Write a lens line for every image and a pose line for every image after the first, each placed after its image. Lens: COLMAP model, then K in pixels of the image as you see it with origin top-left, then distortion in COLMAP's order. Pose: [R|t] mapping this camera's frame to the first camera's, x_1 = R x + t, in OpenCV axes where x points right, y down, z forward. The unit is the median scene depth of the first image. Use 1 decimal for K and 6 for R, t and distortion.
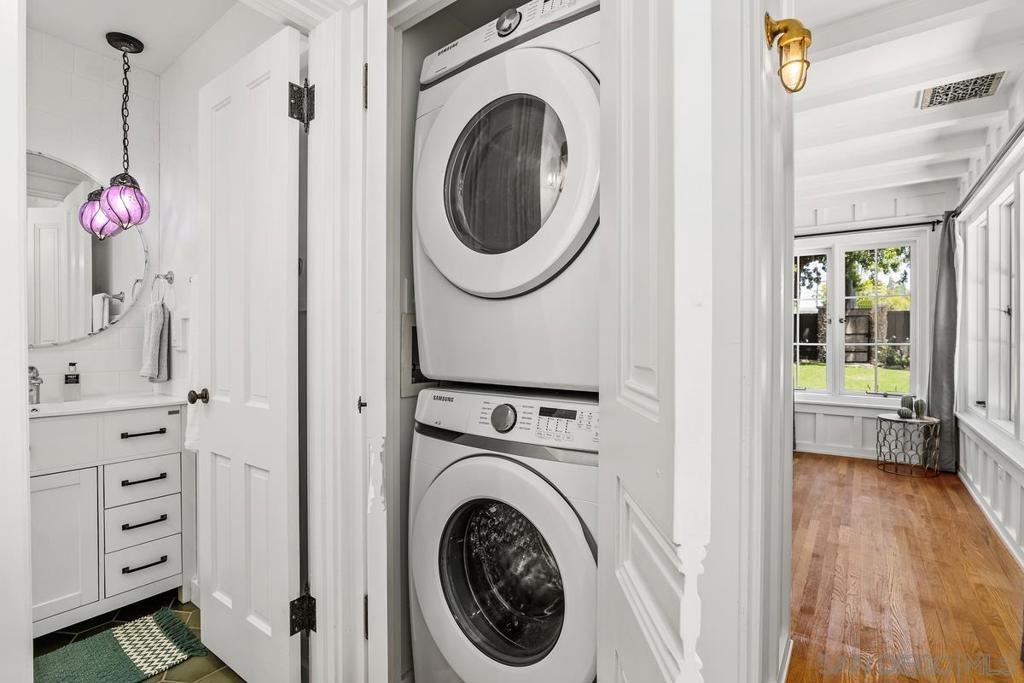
lens RADIAL K [[476.5, 0, 512.3], [0, 476.5, 339.6], [0, 0, 1]] dist [-0.008869, -0.000005]
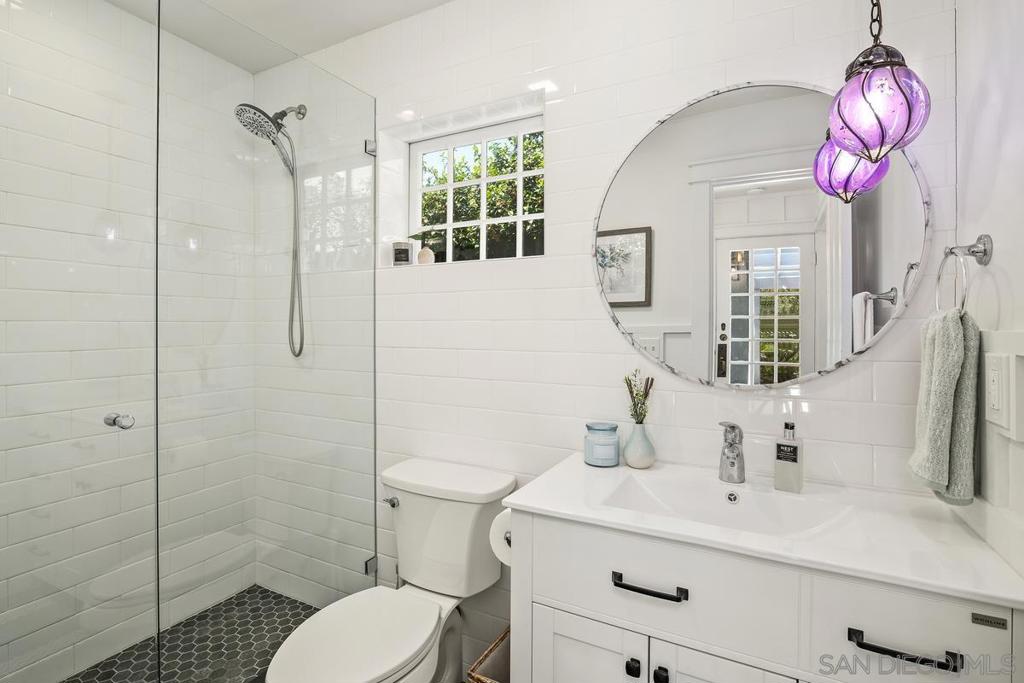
lens RADIAL K [[476.5, 0, 522.7], [0, 476.5, 322.0], [0, 0, 1]] dist [-0.008869, -0.000005]
pose [[0.166407, -0.001264, -0.986056, -0.392985], [-0.004484, 0.999988, -0.002038, -0.067030], [0.986047, 0.004760, 0.166400, 0.551936]]
